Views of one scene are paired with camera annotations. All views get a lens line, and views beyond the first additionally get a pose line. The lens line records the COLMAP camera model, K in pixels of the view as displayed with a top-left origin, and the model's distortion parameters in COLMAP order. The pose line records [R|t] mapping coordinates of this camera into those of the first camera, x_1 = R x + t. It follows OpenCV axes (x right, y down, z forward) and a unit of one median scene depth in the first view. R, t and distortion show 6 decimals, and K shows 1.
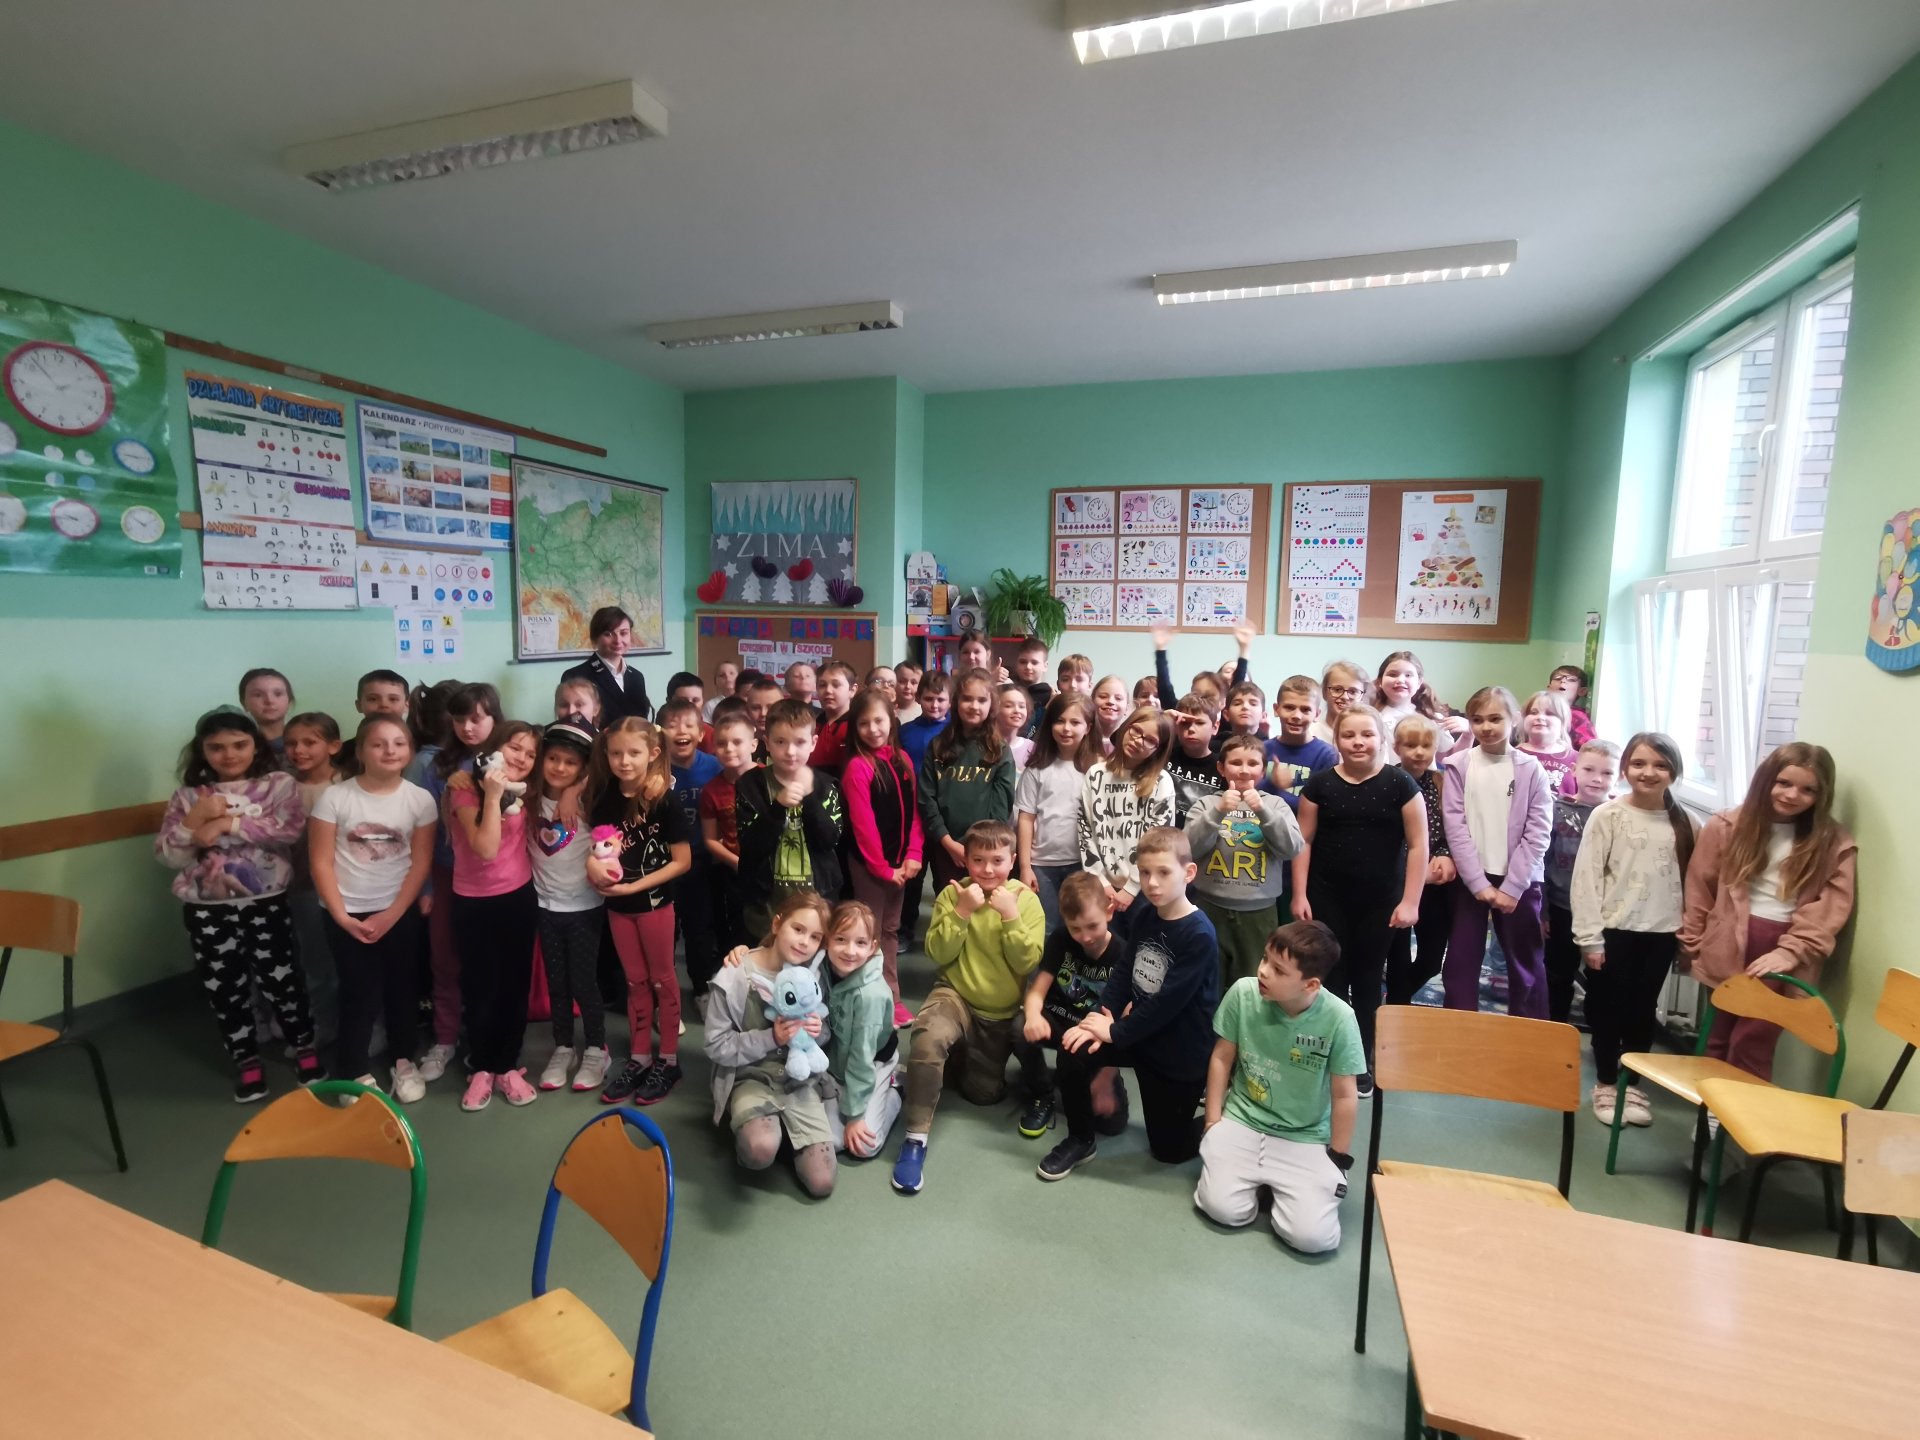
lens RADIAL K [[955.4, 0, 952.9], [0, 955.4, 724.4], [0, 0, 1]] dist [-0.019261, 0.003470]
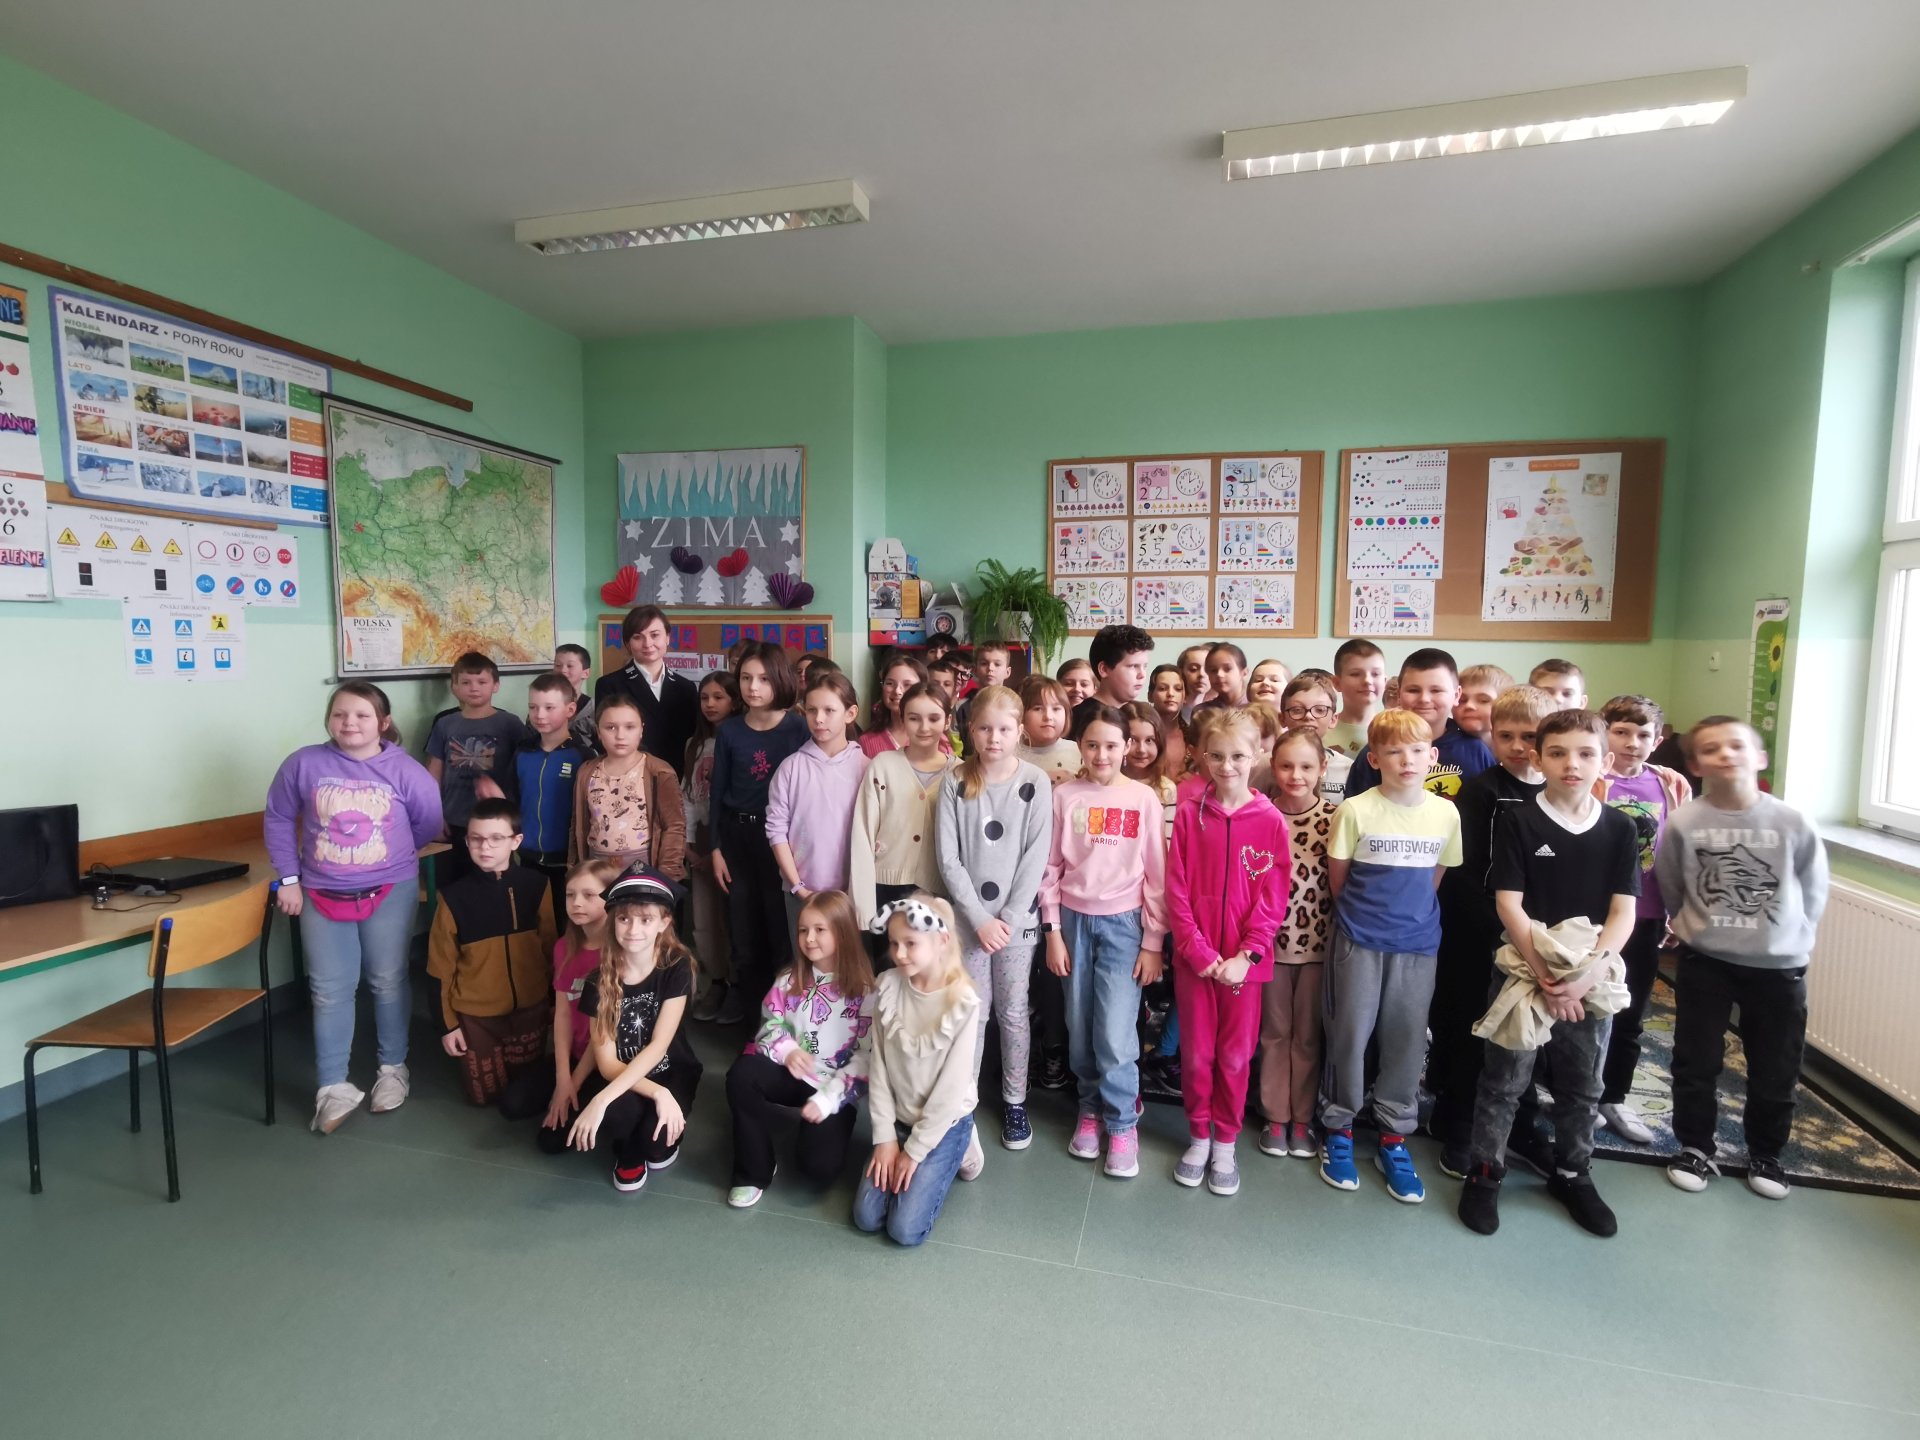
lens RADIAL K [[960.8, 0, 960.4], [0, 960.8, 730.4], [0, 0, 1]] dist [-0.012771, 0.004509]
pose [[0.997542, -0.015028, 0.068445, -0.031906], [0.016304, 0.999703, -0.018127, -0.006487], [-0.068152, 0.019198, 0.997490, 0.220750]]
